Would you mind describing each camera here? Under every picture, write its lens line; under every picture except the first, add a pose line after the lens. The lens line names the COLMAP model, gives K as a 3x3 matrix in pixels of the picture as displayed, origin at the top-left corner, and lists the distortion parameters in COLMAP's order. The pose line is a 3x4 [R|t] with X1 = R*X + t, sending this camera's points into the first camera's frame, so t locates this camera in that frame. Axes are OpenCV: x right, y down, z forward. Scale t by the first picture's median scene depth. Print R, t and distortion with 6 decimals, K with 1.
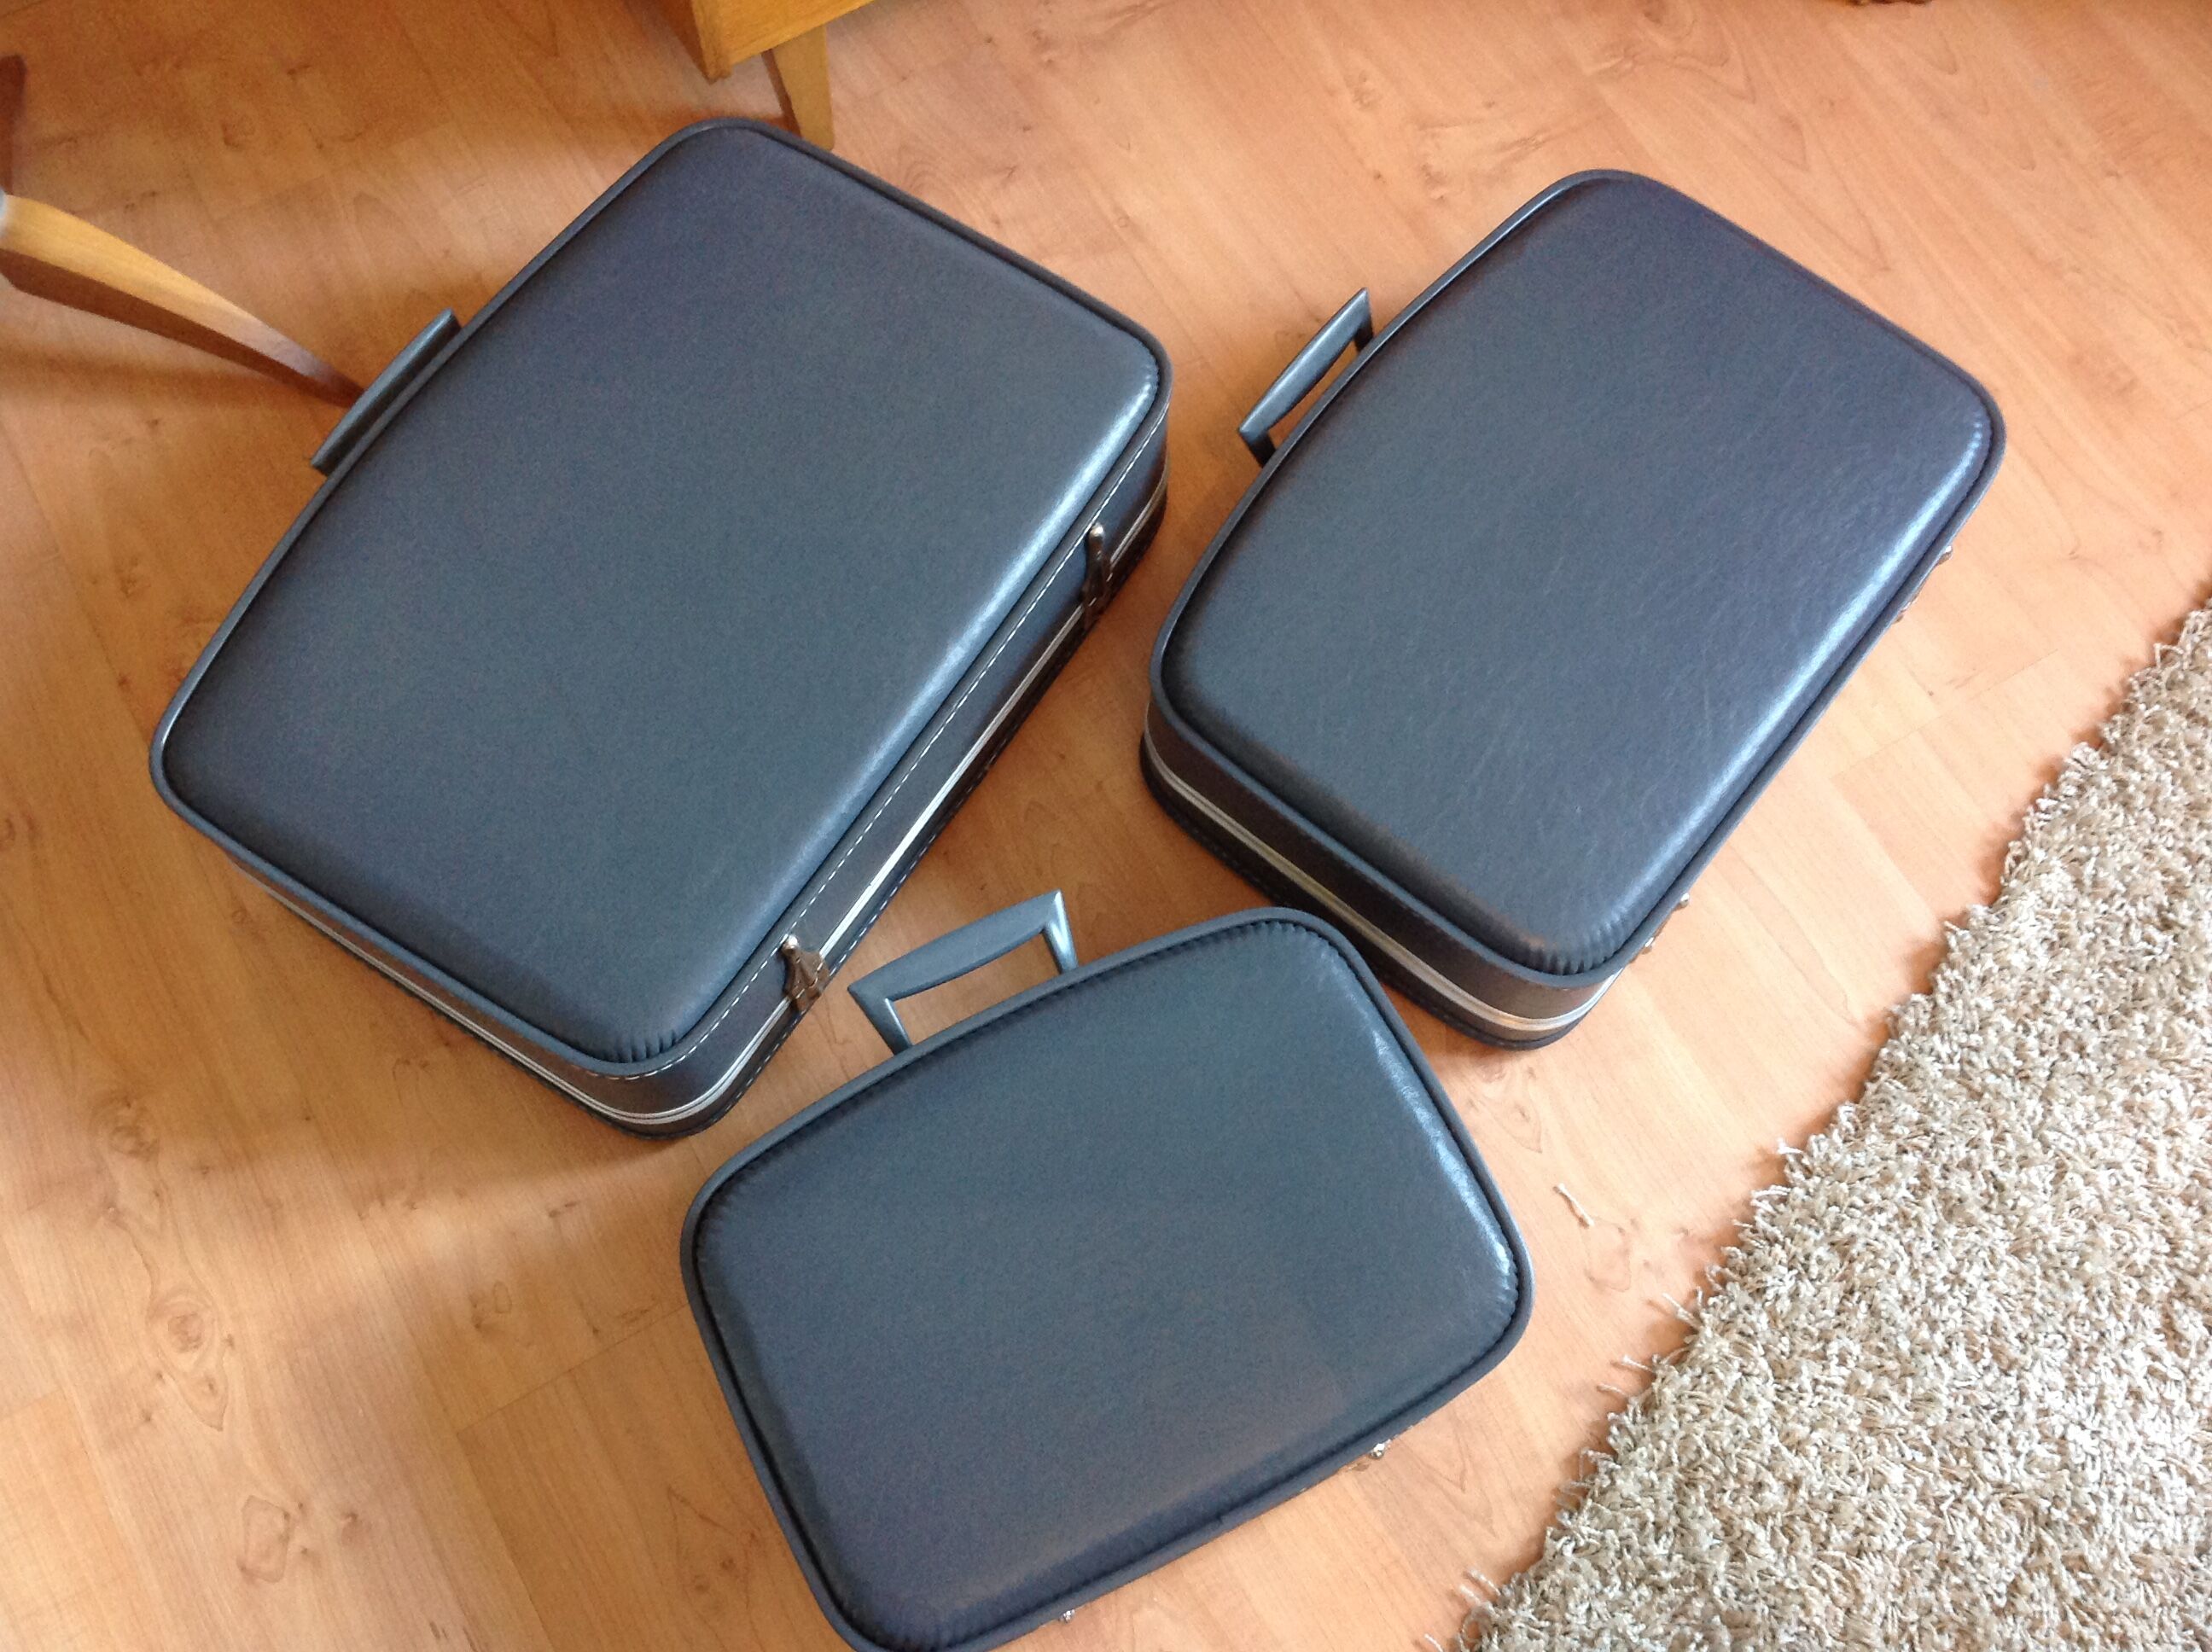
lens RADIAL K [[2113.4, 0, 1106.0], [0, 2113.4, 826.0], [0, 0, 1]] dist [-0.004354, -0.010031]
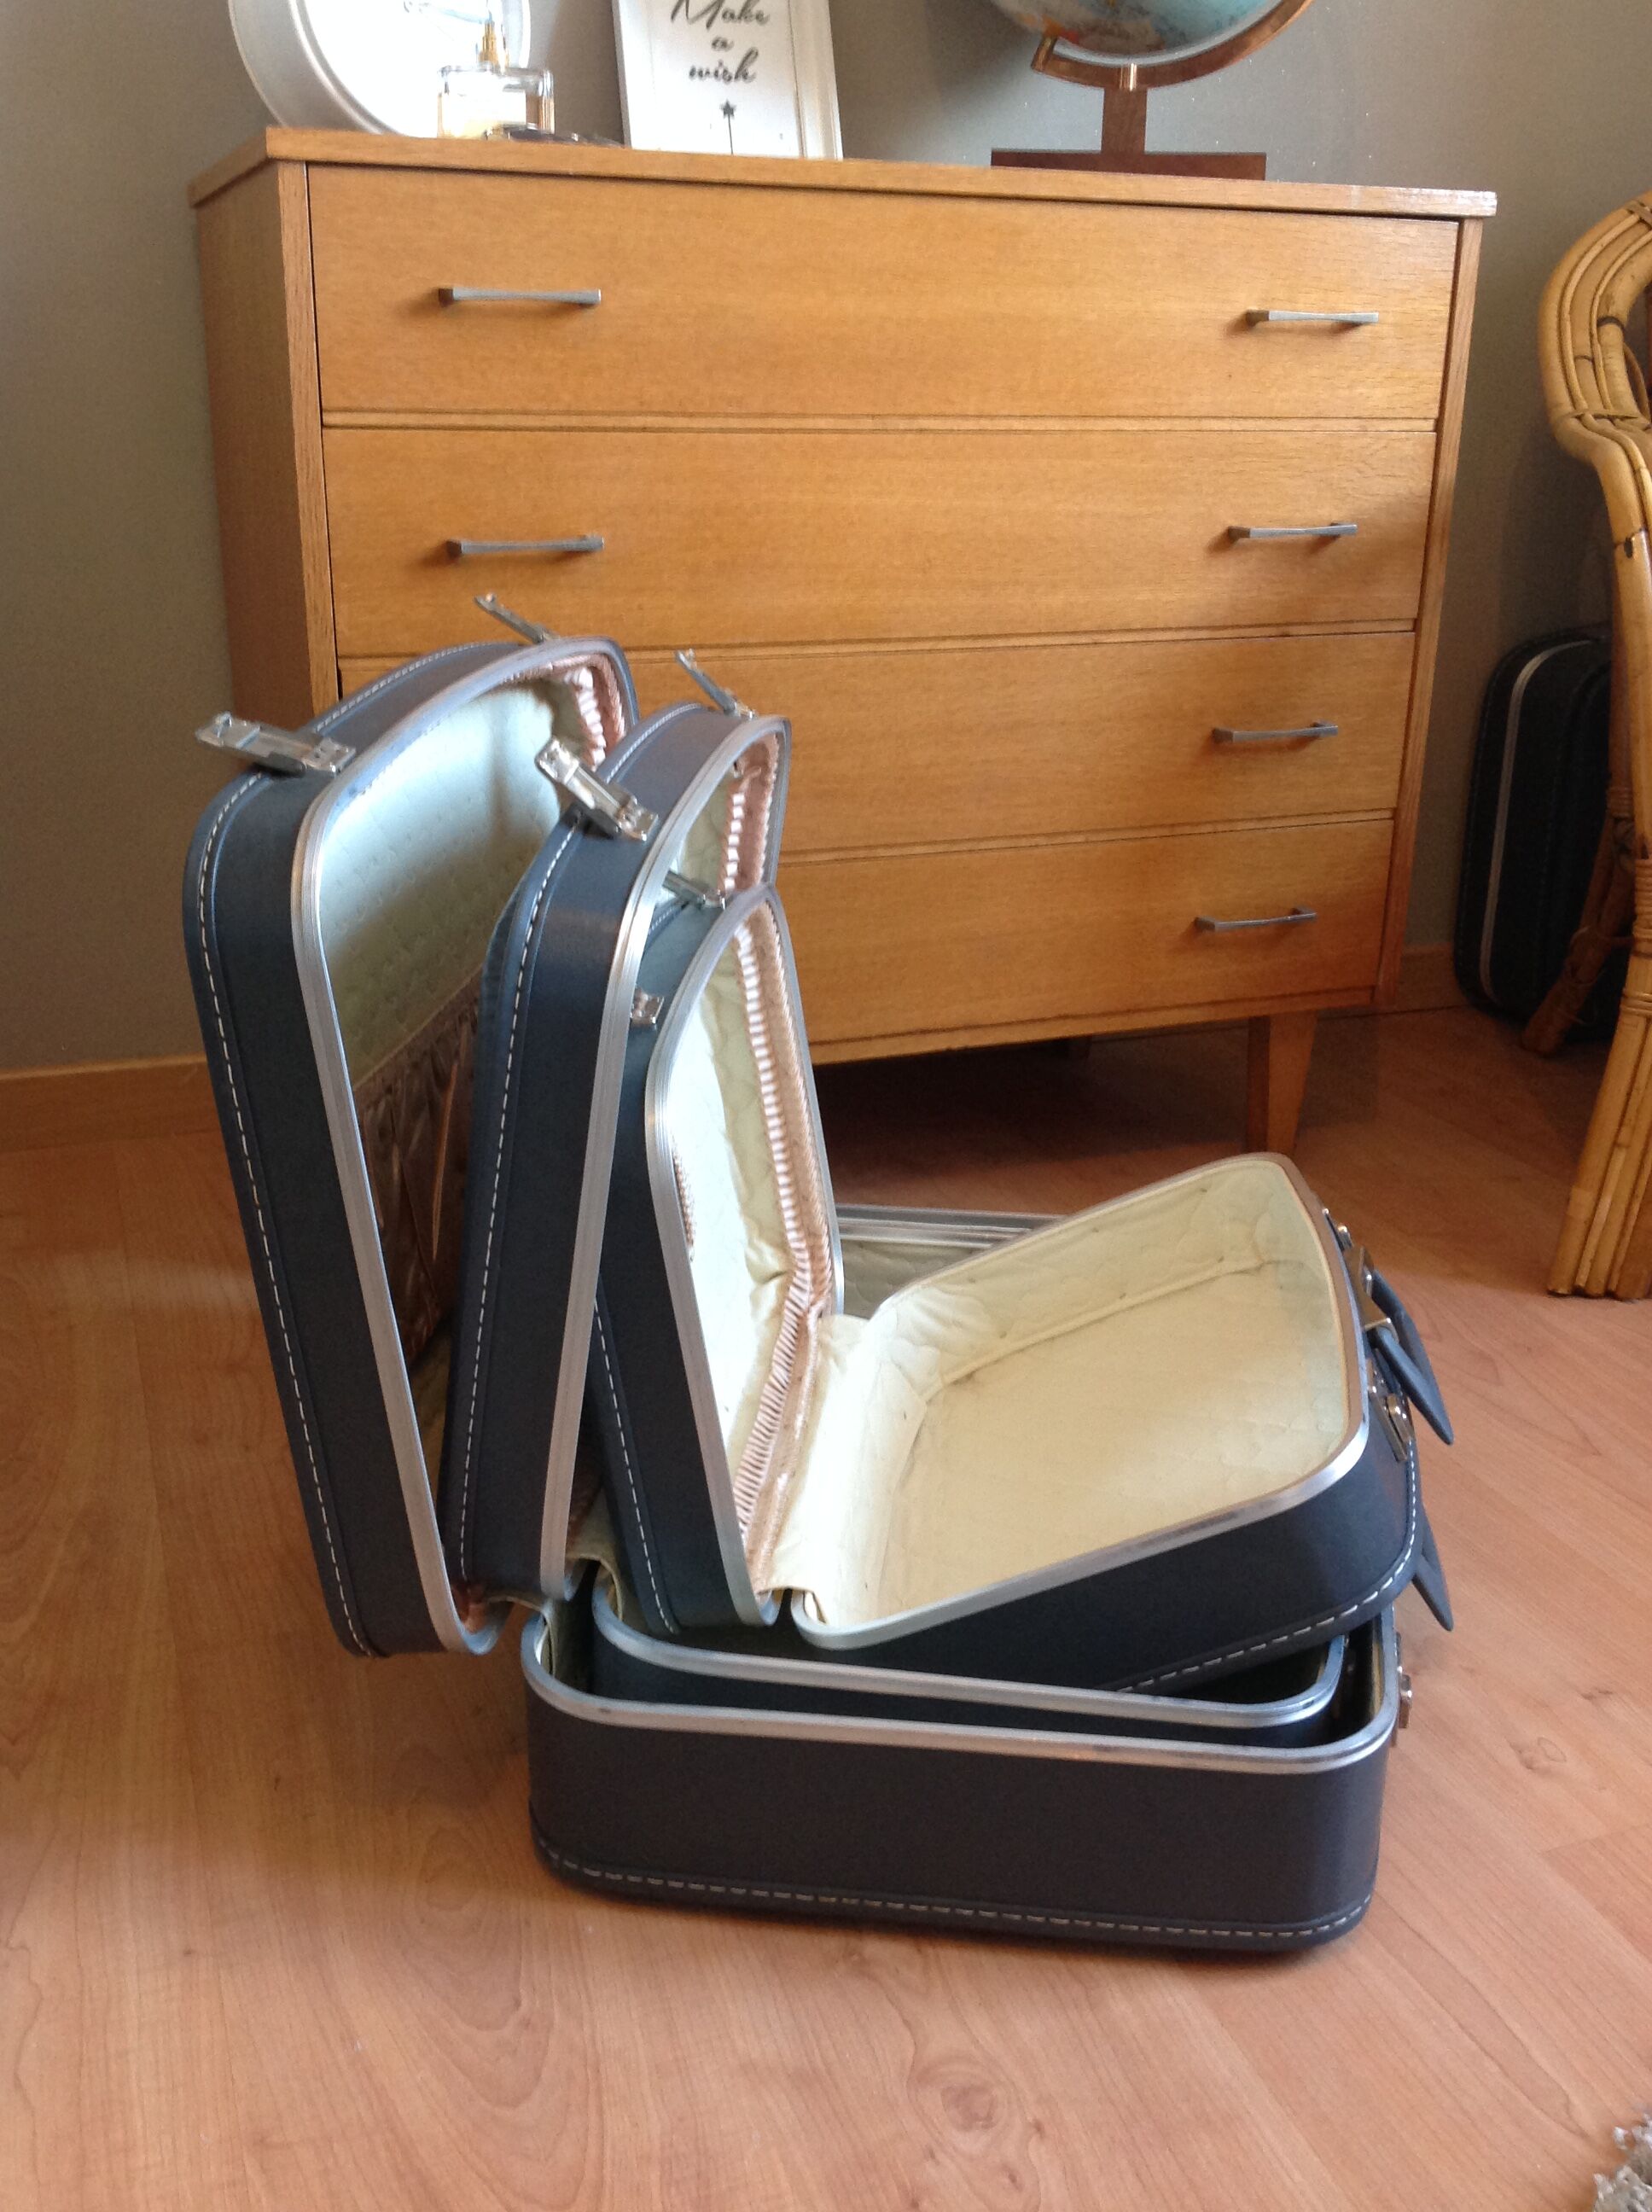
lens RADIAL K [[2063.5, 0, 820.1], [0, 2063.5, 1114.1], [0, 0, 1]] dist [0.125188, -0.278251]
pose [[0.984418, 0.059102, -0.165617, 0.228318], [-0.164014, 0.648241, -0.743561, 0.395489], [0.063414, 0.759138, 0.647833, 0.386934]]
